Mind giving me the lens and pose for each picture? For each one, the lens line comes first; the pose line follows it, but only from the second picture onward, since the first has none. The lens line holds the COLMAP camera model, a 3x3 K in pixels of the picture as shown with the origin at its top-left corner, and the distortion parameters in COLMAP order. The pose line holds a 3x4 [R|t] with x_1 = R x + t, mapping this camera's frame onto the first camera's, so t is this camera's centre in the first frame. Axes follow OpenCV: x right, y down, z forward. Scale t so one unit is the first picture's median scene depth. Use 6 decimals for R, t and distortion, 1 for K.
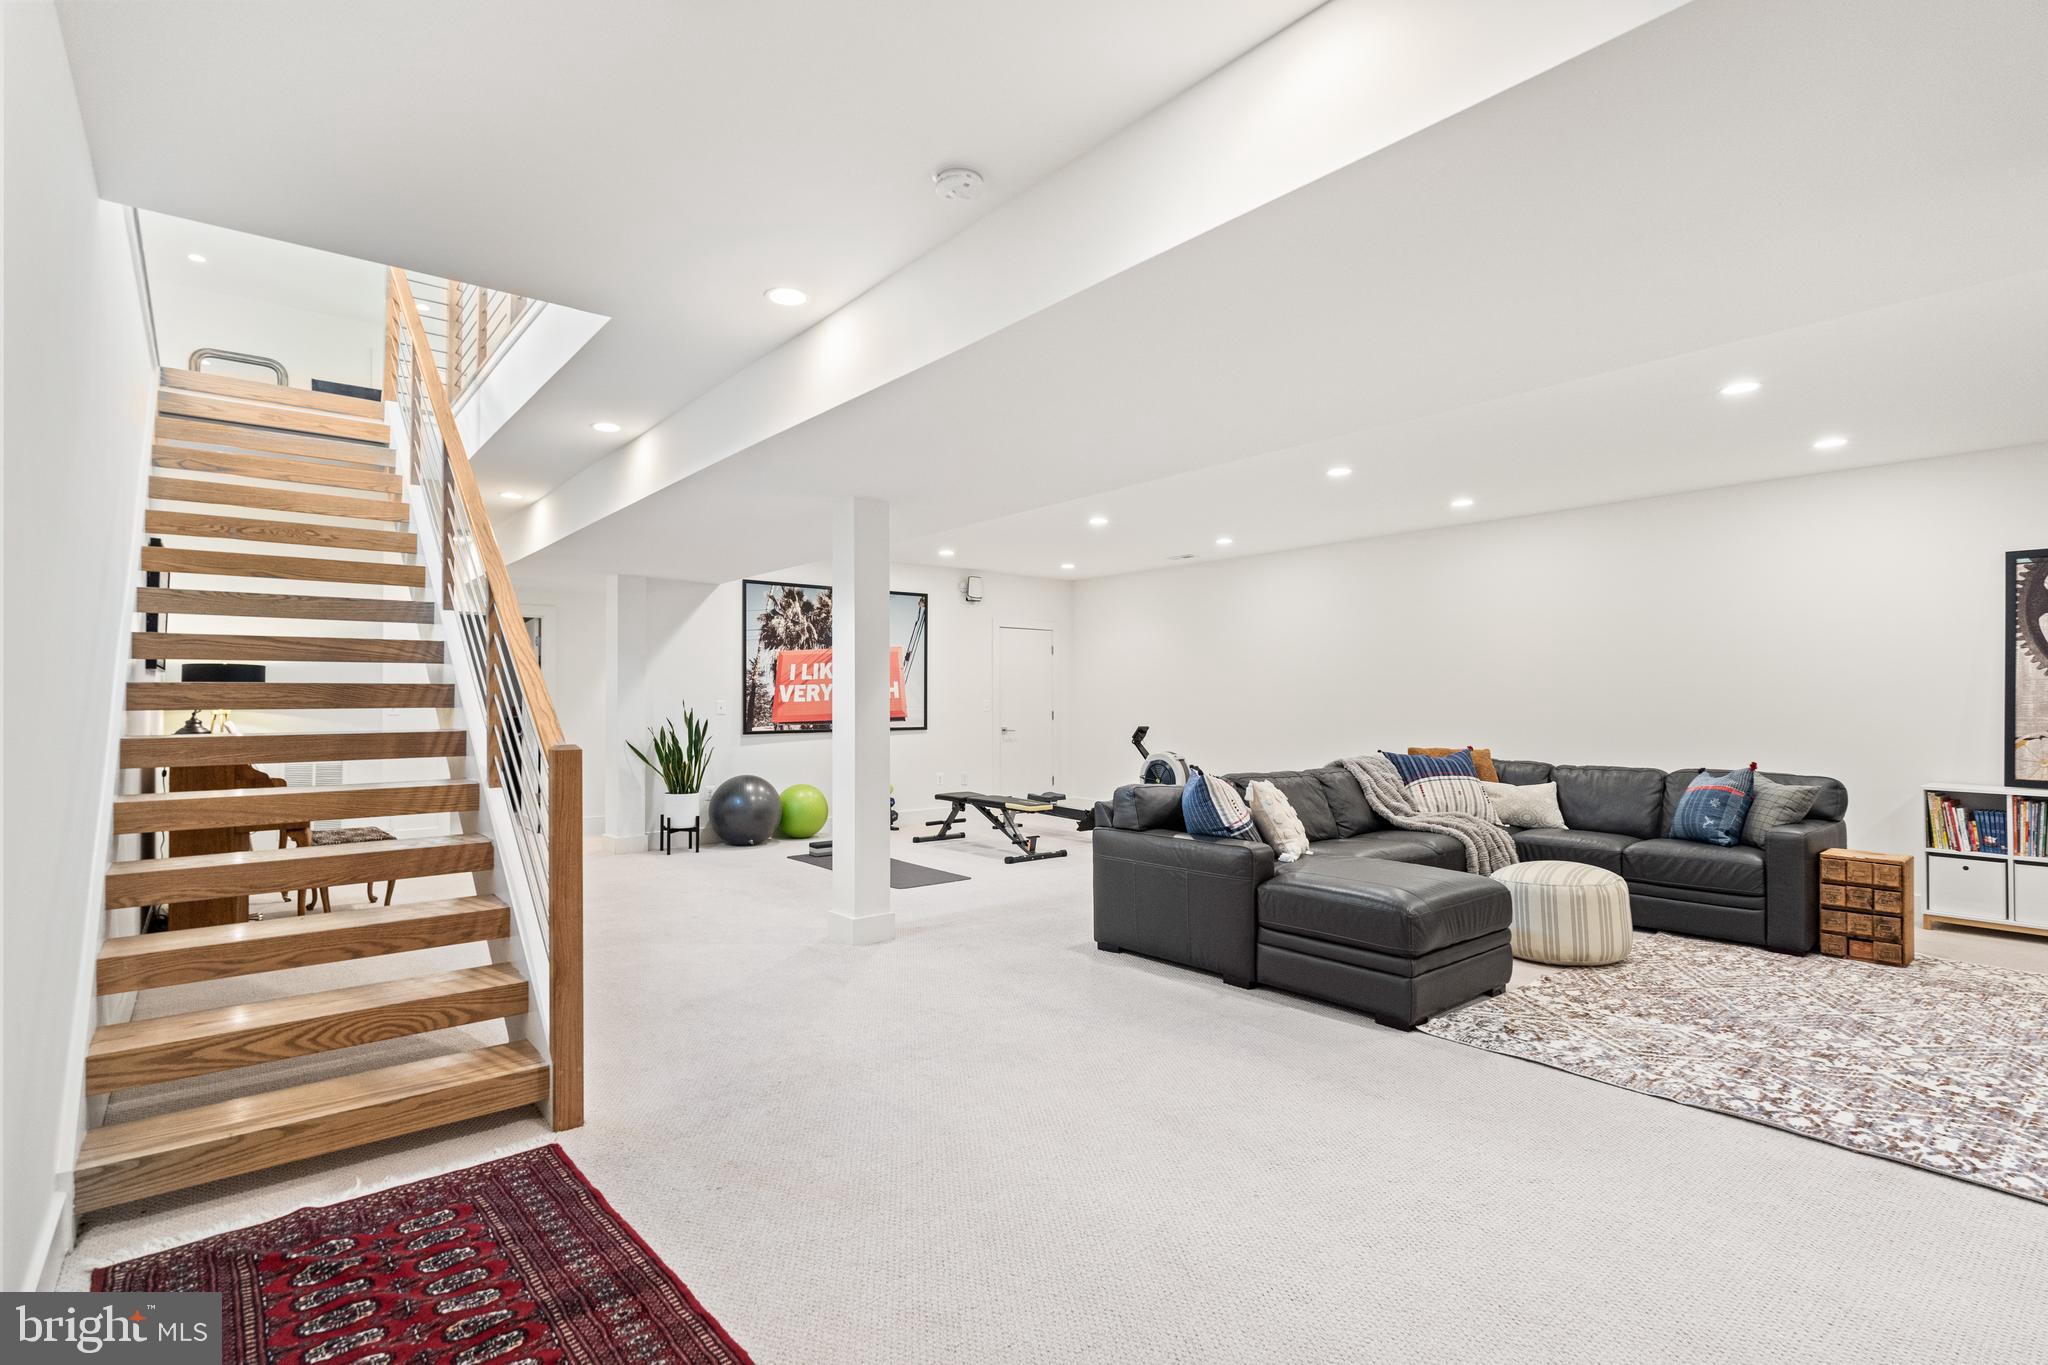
lens RADIAL K [[968.6, 0, 1015.5], [0, 968.6, 698.3], [0, 0, 1]] dist [0.000304, 0.000110]
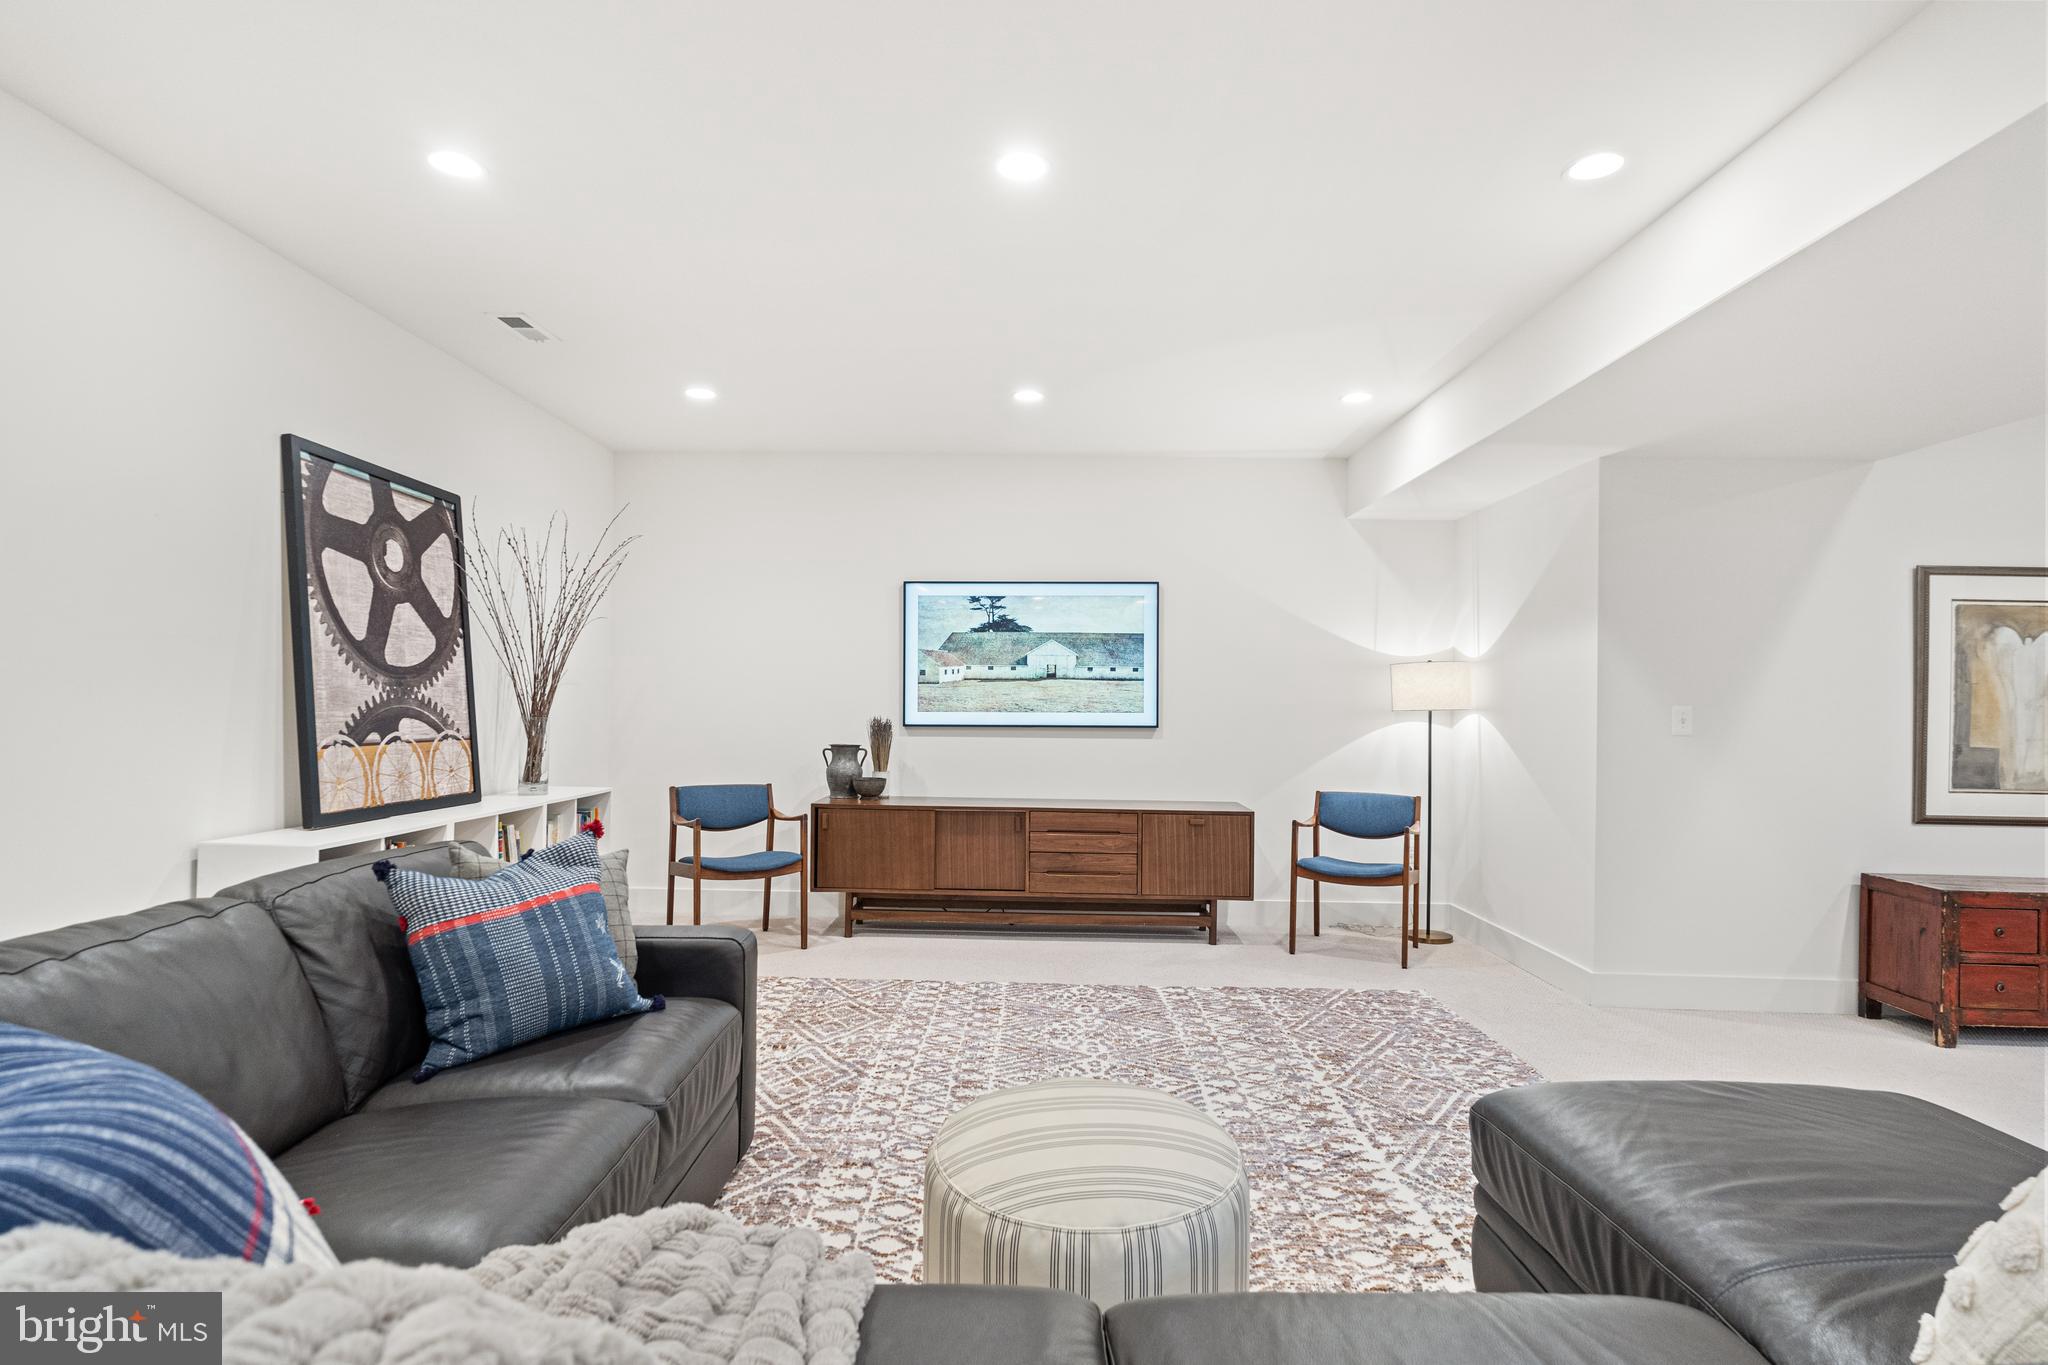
lens RADIAL K [[1048.7, 0, 1020.9], [0, 1048.7, 688.1], [0, 0, 1]] dist [0.003608, 0.000332]
pose [[-0.776461, -0.005599, 0.630140, 0.165595], [-0.020439, 0.999658, -0.016303, 0.004330], [-0.629833, -0.025538, -0.776310, 0.708875]]
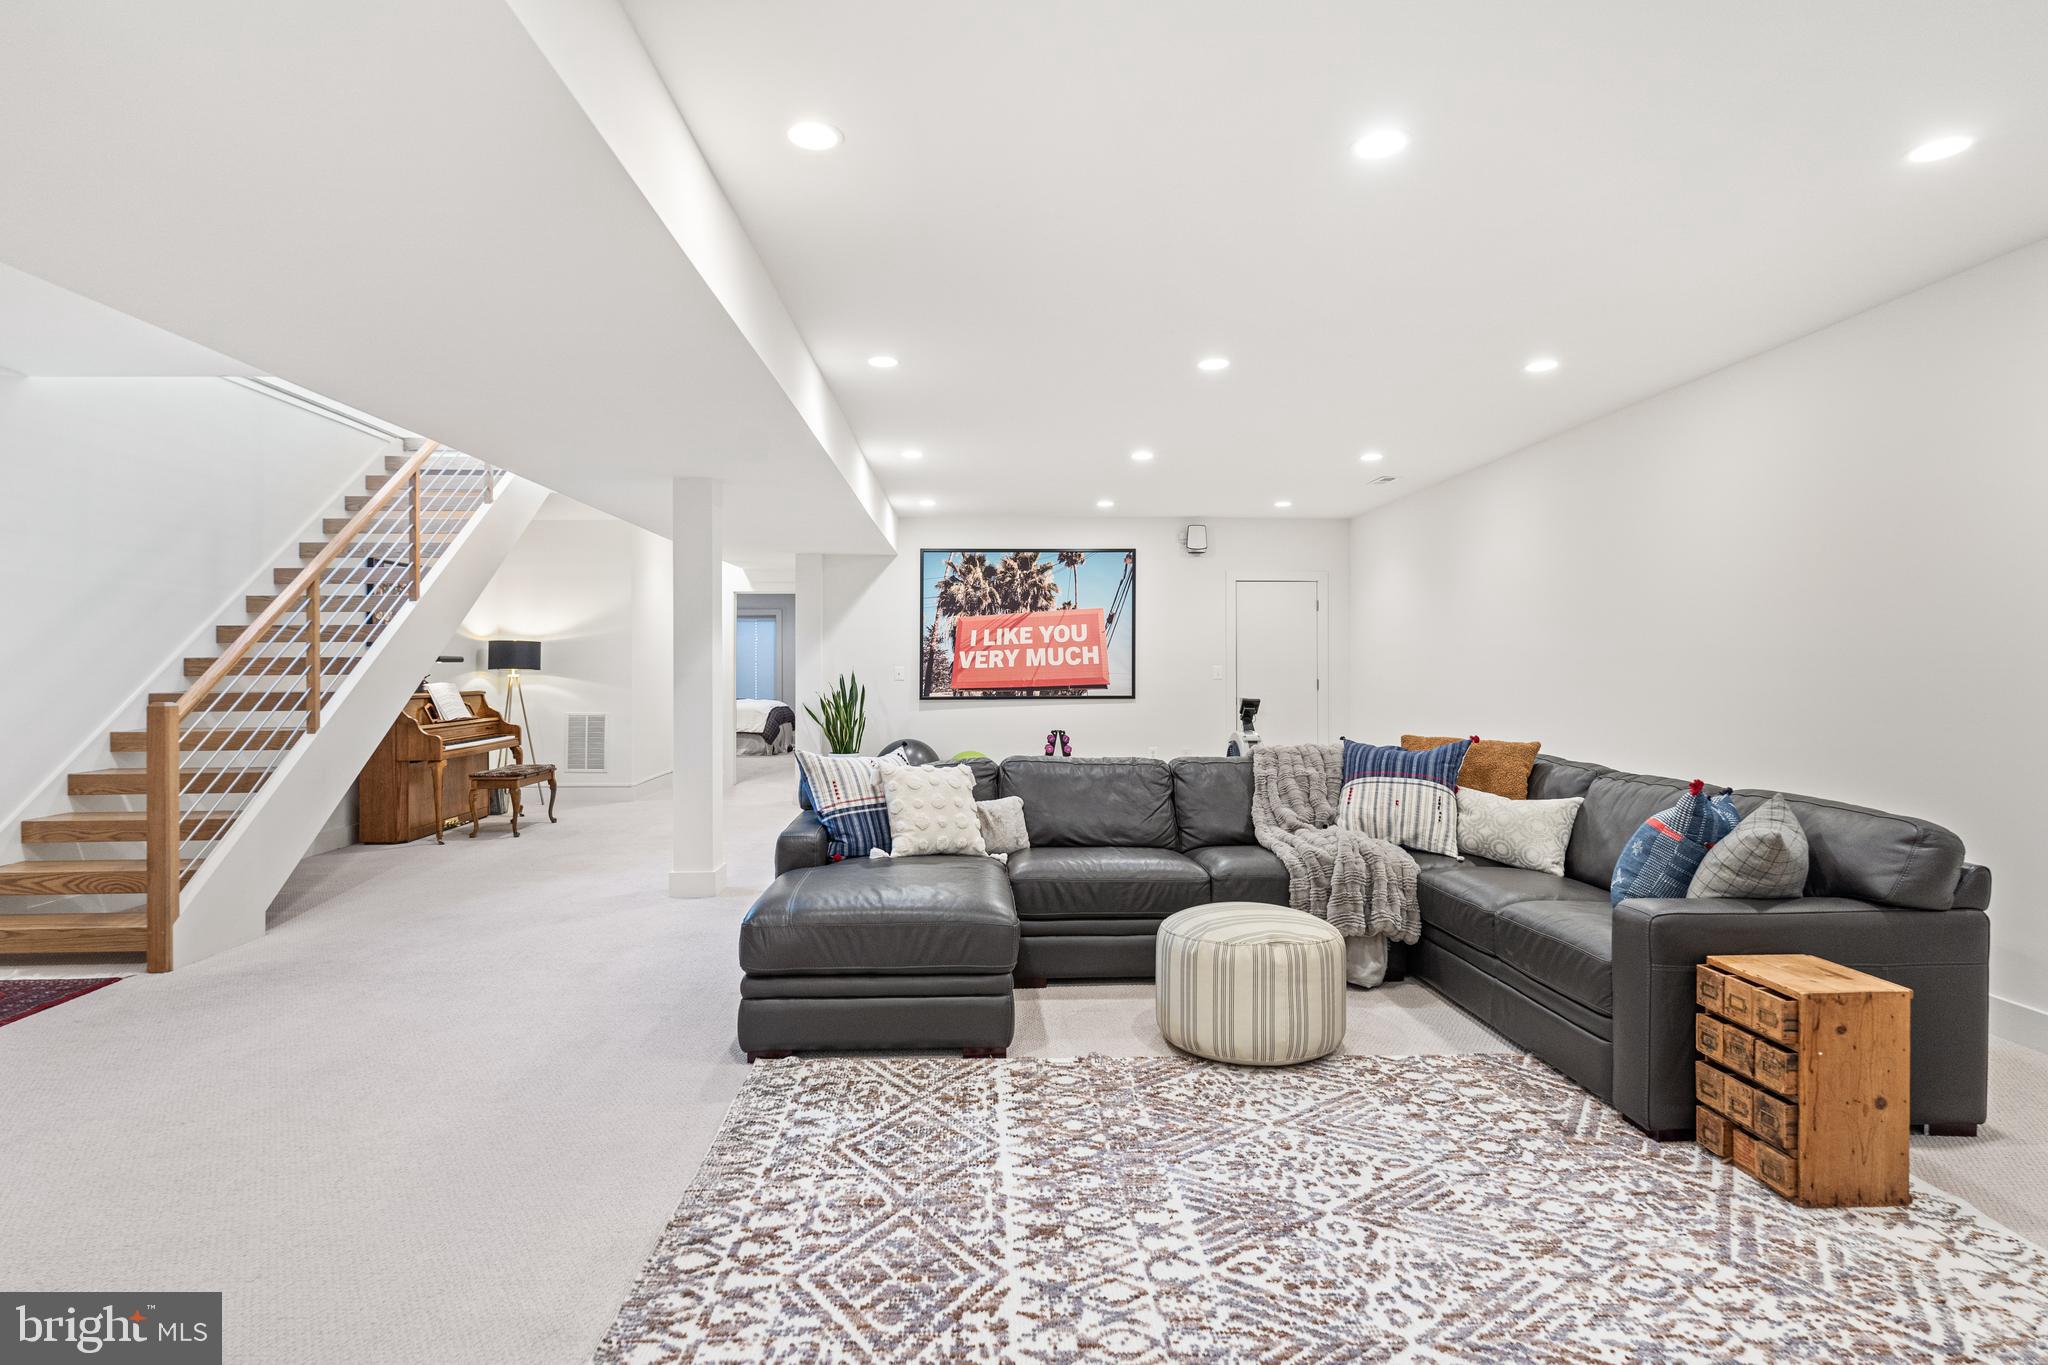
lens RADIAL K [[1048.7, 0, 1008.4], [0, 1048.7, 669.0], [0, 0, 1]] dist [0.003608, 0.000332]
pose [[0.801899, 0.000531, -0.597460, 0.454335], [0.003182, 0.999982, 0.005159, -0.000874], [0.597452, -0.006039, 0.801882, 0.162437]]
